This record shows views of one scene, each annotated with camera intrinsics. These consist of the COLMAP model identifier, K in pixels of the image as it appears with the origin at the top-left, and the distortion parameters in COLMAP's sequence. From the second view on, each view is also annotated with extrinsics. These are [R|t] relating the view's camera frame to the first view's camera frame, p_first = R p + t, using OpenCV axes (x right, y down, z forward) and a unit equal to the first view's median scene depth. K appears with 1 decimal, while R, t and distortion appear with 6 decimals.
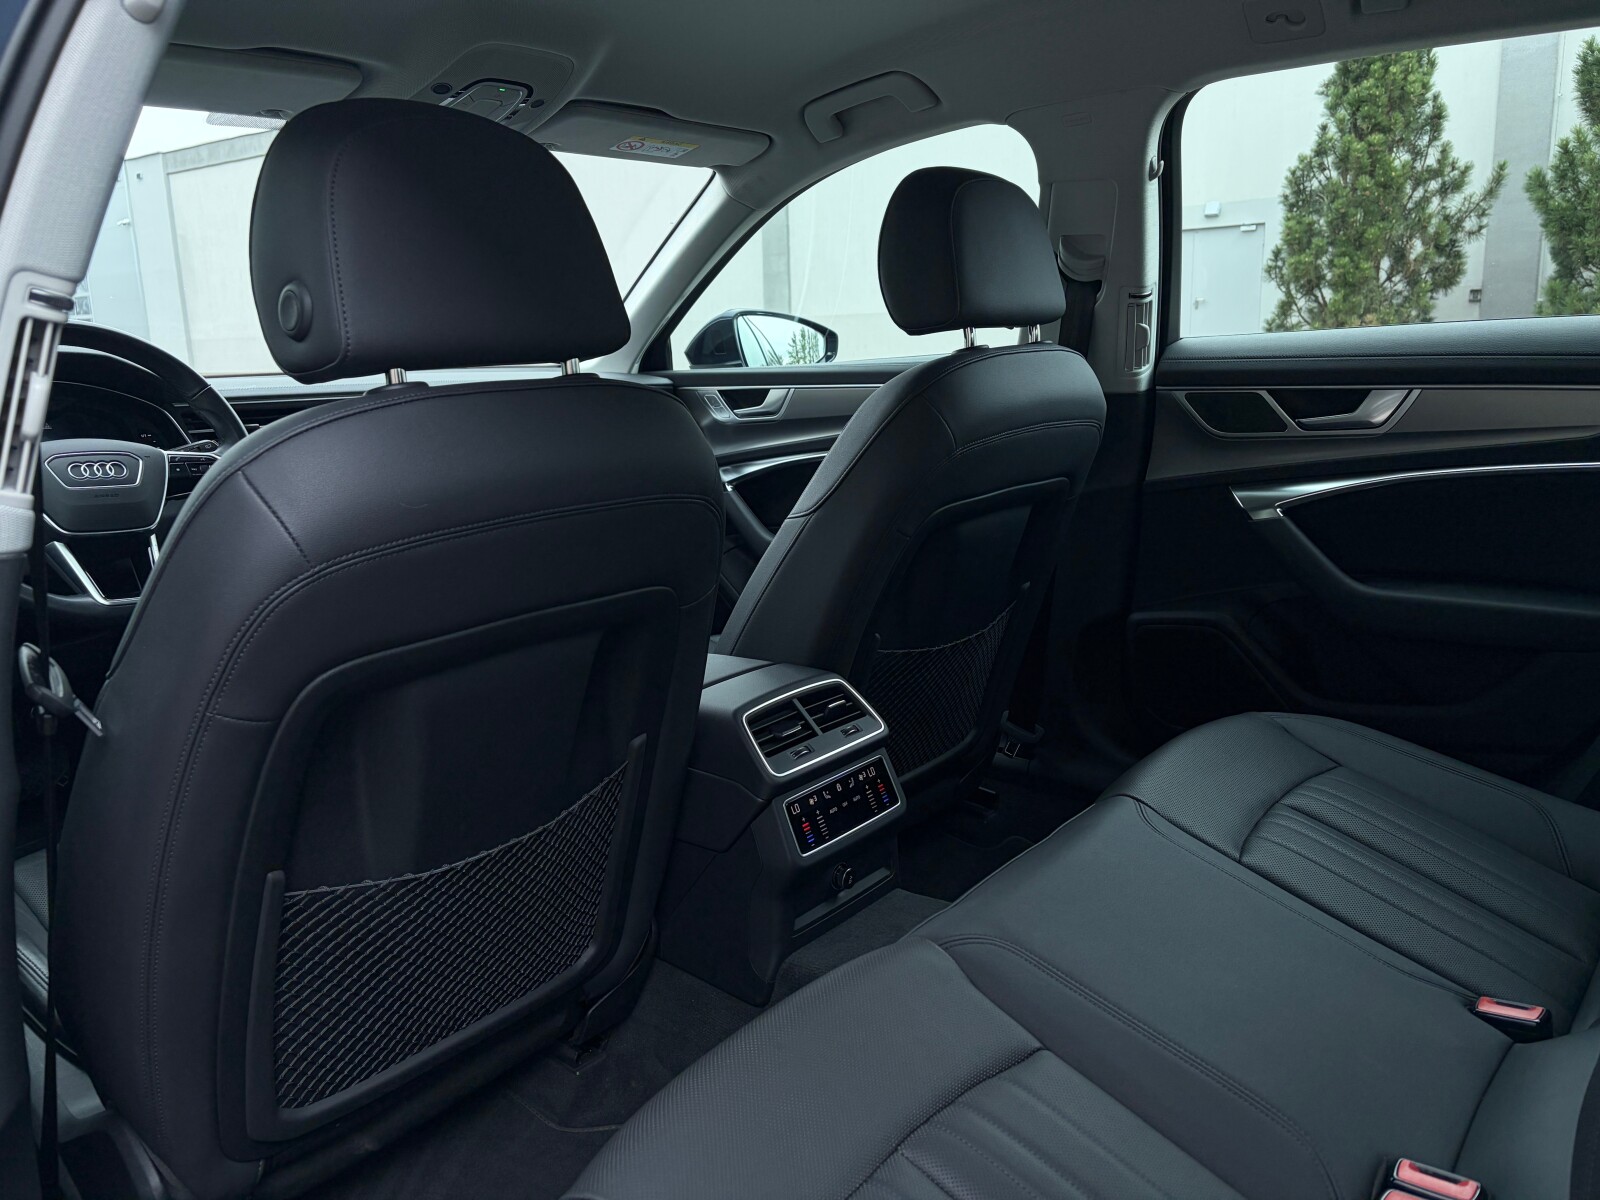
lens RADIAL K [[1221.2, 0, 797.1], [0, 1221.2, 601.4], [0, 0, 1]] dist [0.015626, -0.002579]
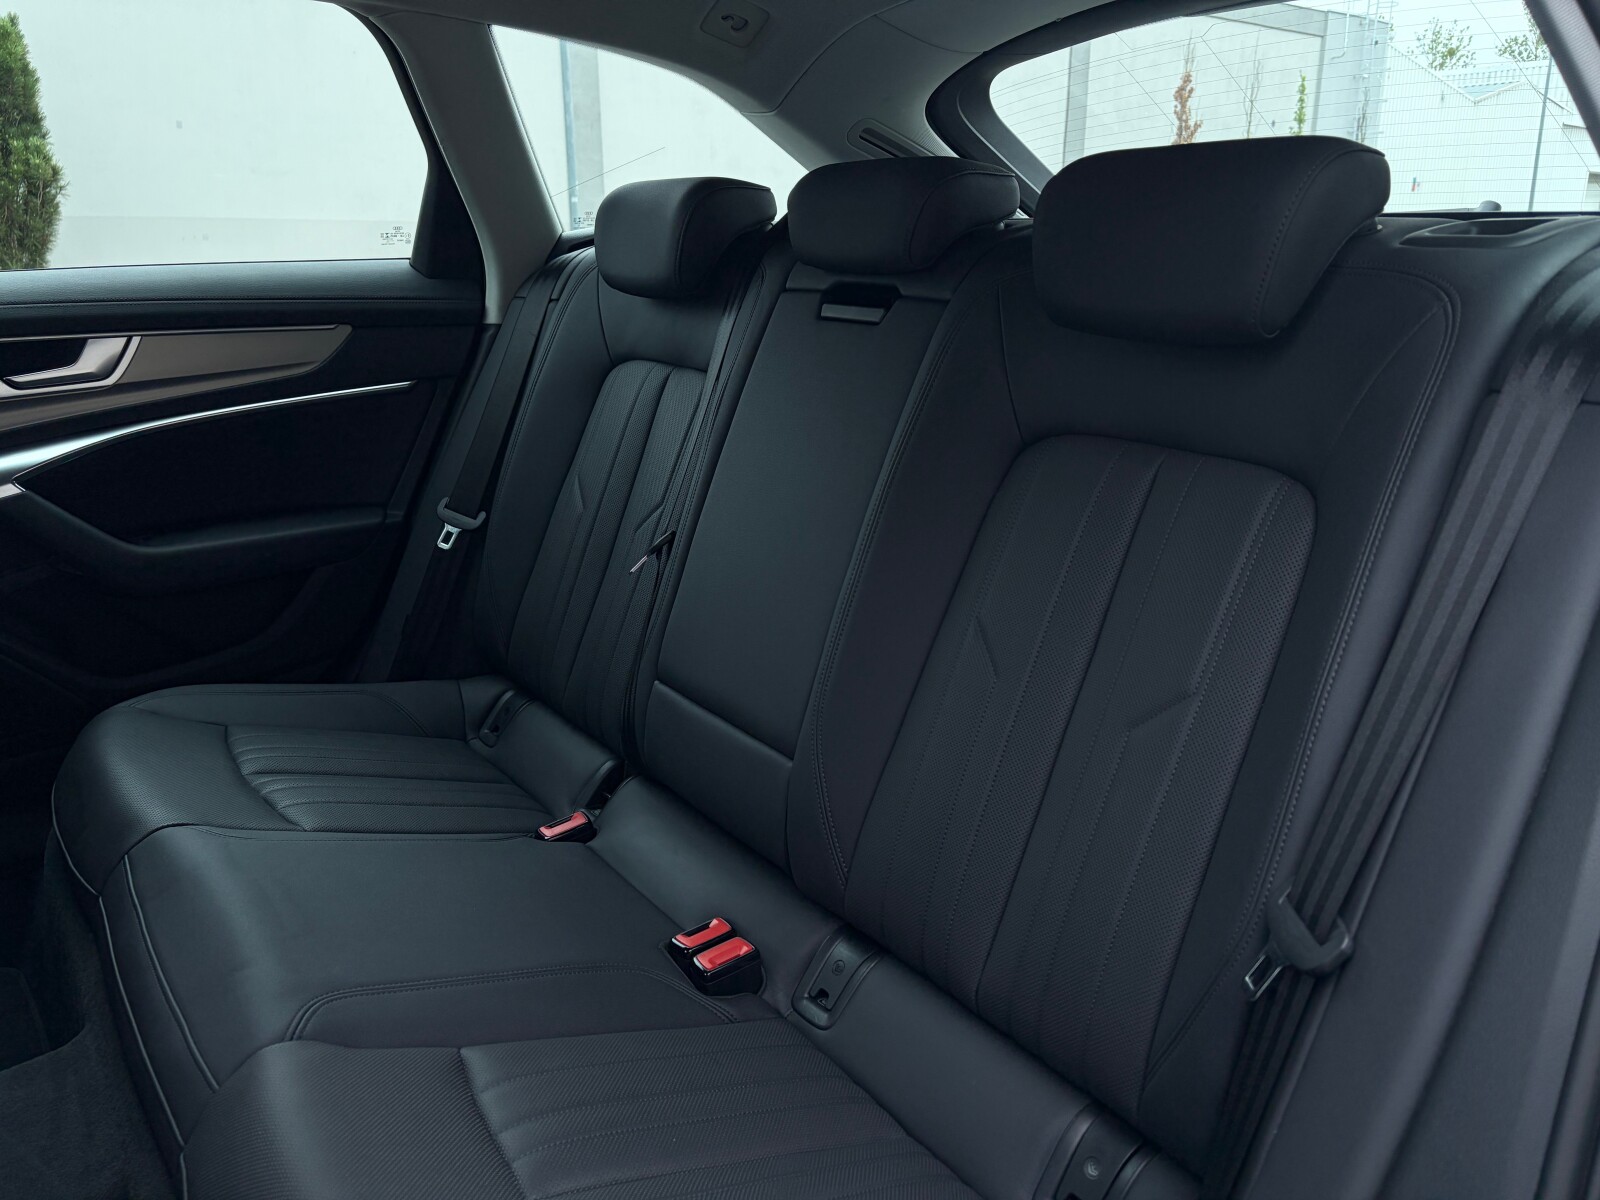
lens RADIAL K [[1221.2, 0, 797.1], [0, 1221.2, 601.4], [0, 0, 1]] dist [0.015626, -0.002579]
pose [[0.216708, -0.247954, 0.944223, -0.393184], [0.202383, 0.957606, 0.205019, -0.076005], [-0.955028, 0.146665, 0.257702, 0.329151]]
